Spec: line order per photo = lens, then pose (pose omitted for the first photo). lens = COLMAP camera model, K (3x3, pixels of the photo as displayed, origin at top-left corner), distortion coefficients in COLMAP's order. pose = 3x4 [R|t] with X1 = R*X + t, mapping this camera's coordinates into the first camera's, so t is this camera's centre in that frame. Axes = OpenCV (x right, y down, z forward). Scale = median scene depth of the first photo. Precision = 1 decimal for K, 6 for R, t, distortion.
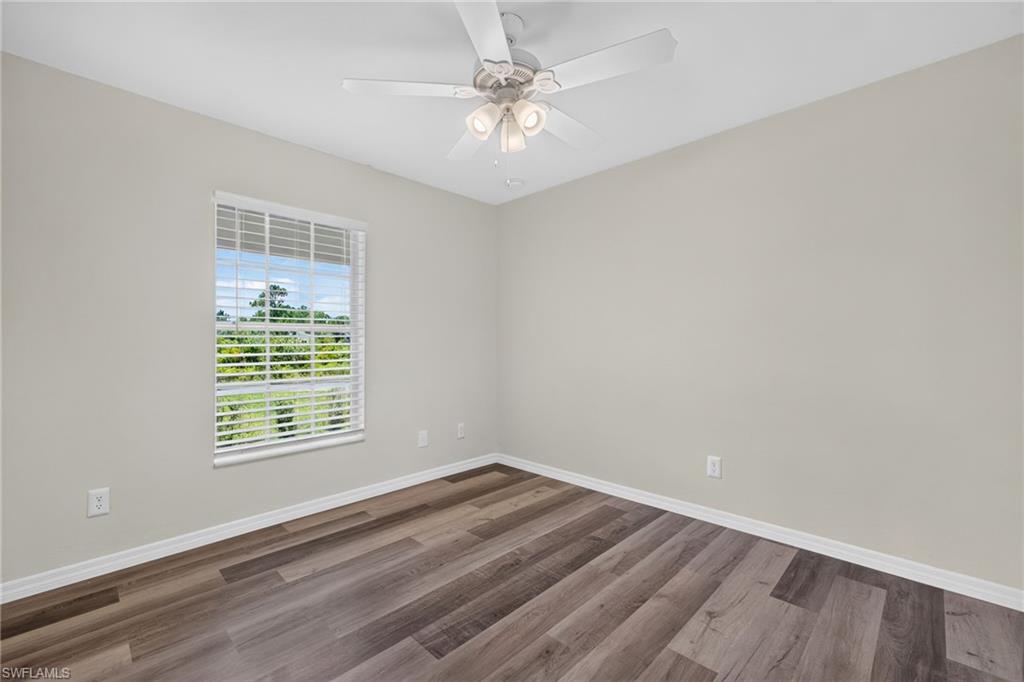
lens RADIAL K [[439.0, 0, 508.5], [0, 439.0, 338.9], [0, 0, 1]] dist [0.020648, -0.000023]
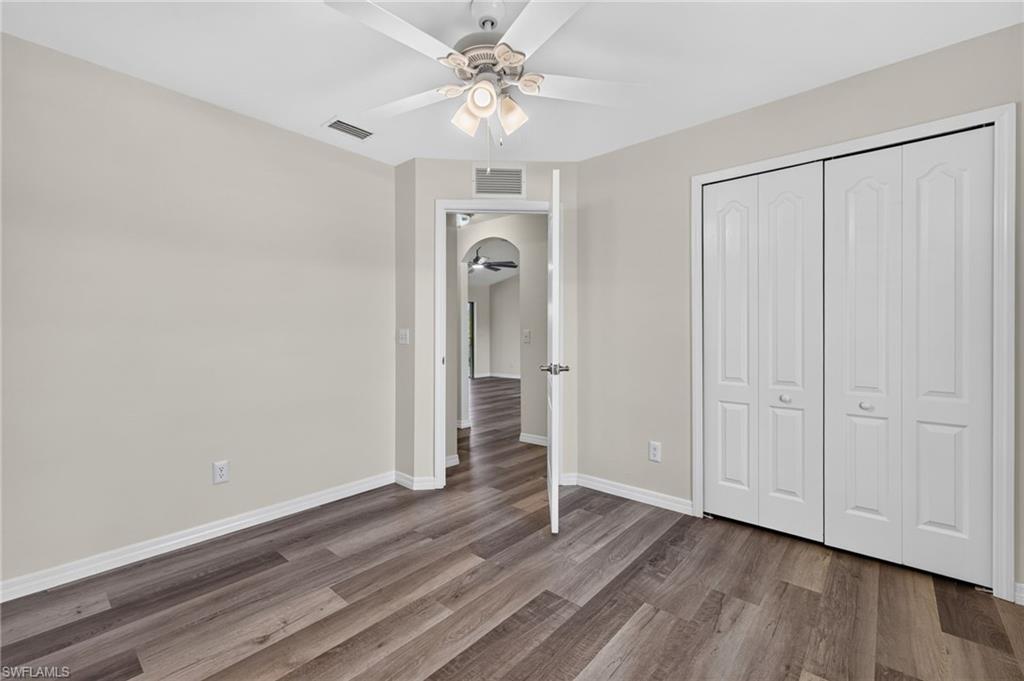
lens RADIAL K [[439.0, 0, 508.5], [0, 439.0, 338.4], [0, 0, 1]] dist [0.020648, -0.000023]
pose [[-0.998355, 0.006860, -0.056922, 0.011062], [0.006608, 0.999968, 0.004610, 0.013840], [0.056952, 0.004226, -0.998368, 1.993429]]
